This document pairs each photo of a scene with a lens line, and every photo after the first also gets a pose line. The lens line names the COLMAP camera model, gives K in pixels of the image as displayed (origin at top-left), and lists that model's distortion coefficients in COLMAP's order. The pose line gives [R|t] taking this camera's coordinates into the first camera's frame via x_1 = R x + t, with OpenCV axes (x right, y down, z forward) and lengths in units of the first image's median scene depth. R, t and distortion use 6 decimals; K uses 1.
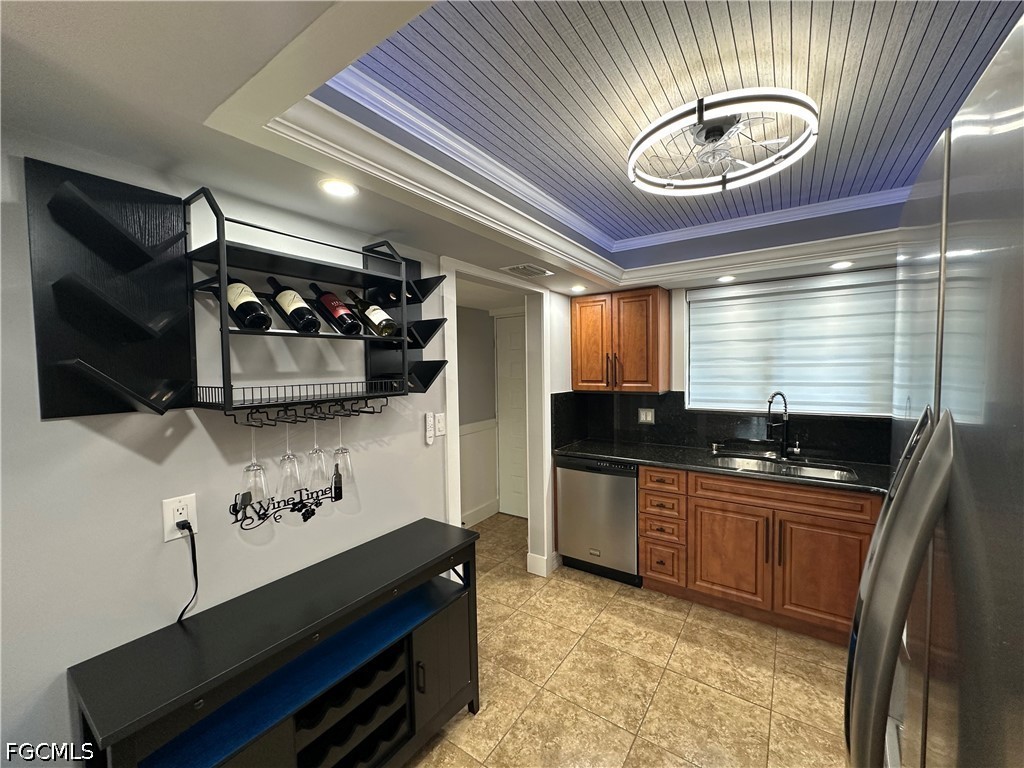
lens RADIAL K [[410.4, 0, 512.7], [0, 410.4, 384.1], [0, 0, 1]] dist [0.001491, 0.000360]
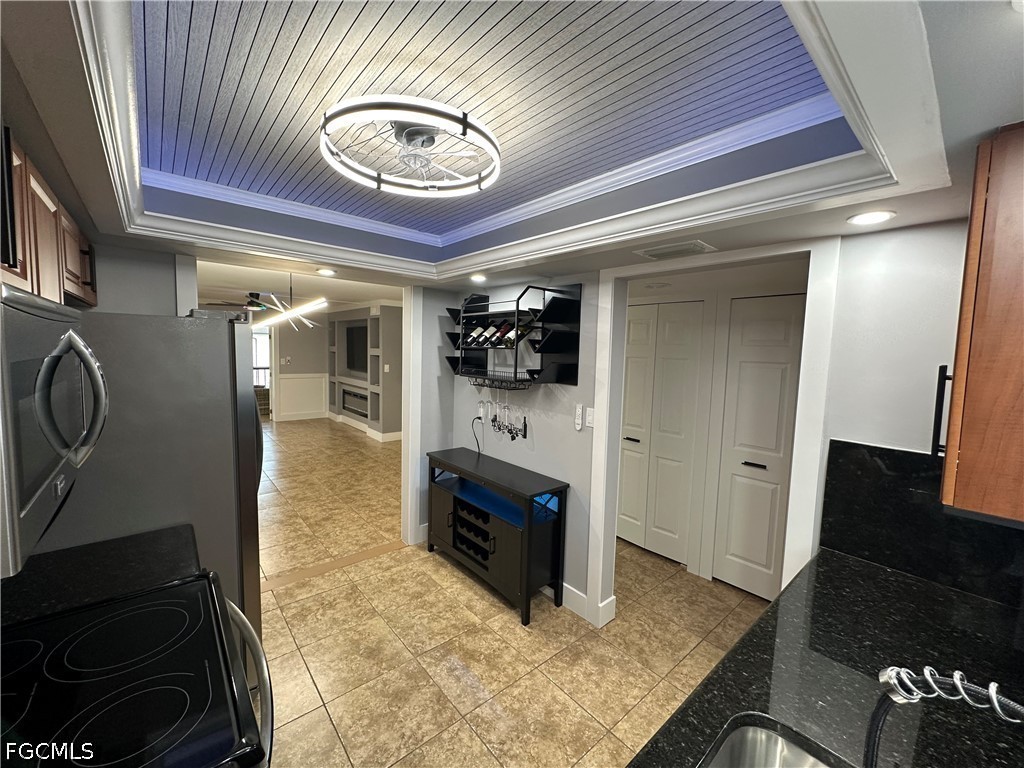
lens RADIAL K [[410.4, 0, 512.5], [0, 410.4, 382.2], [0, 0, 1]] dist [0.001491, 0.000360]
pose [[-0.253406, 0.080437, -0.964010, 0.892253], [-0.067350, 0.992652, 0.100531, -0.092699], [0.965013, 0.090401, -0.246126, 0.949375]]
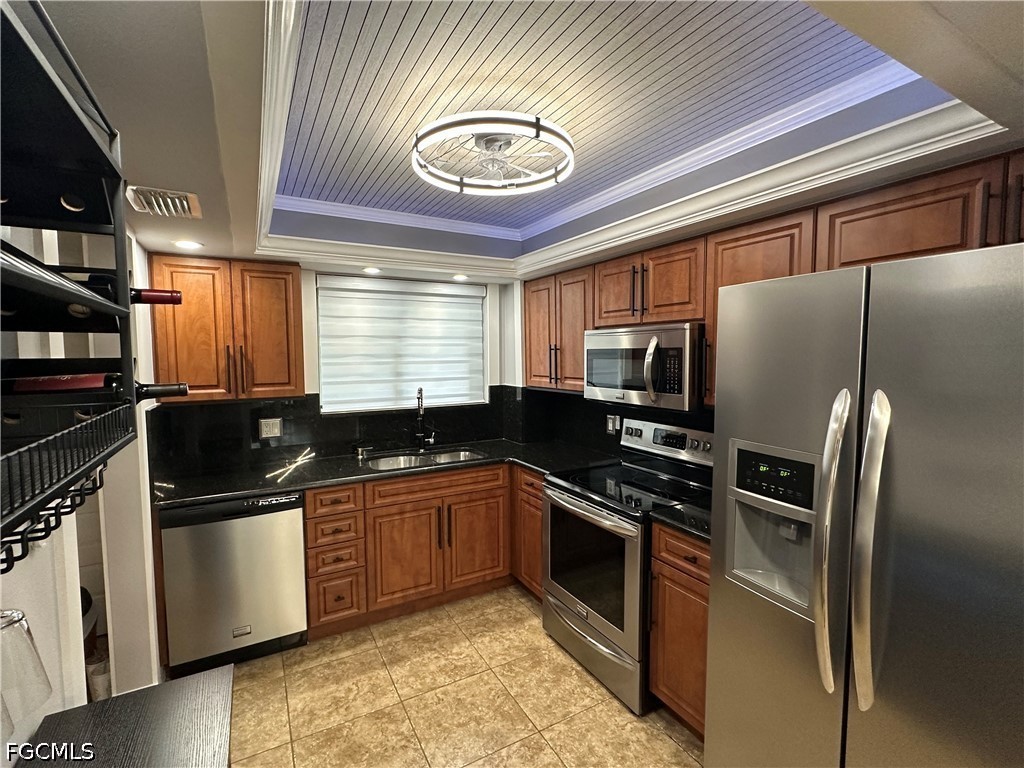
lens RADIAL K [[472.1, 0, 515.9], [0, 472.1, 385.1], [0, 0, 1]] dist [-0.000996, 0.001542]
pose [[0.440843, -0.047073, 0.896349, -0.363462], [0.039087, 0.998683, 0.033223, -0.020812], [-0.896733, 0.020390, 0.442103, 0.270336]]
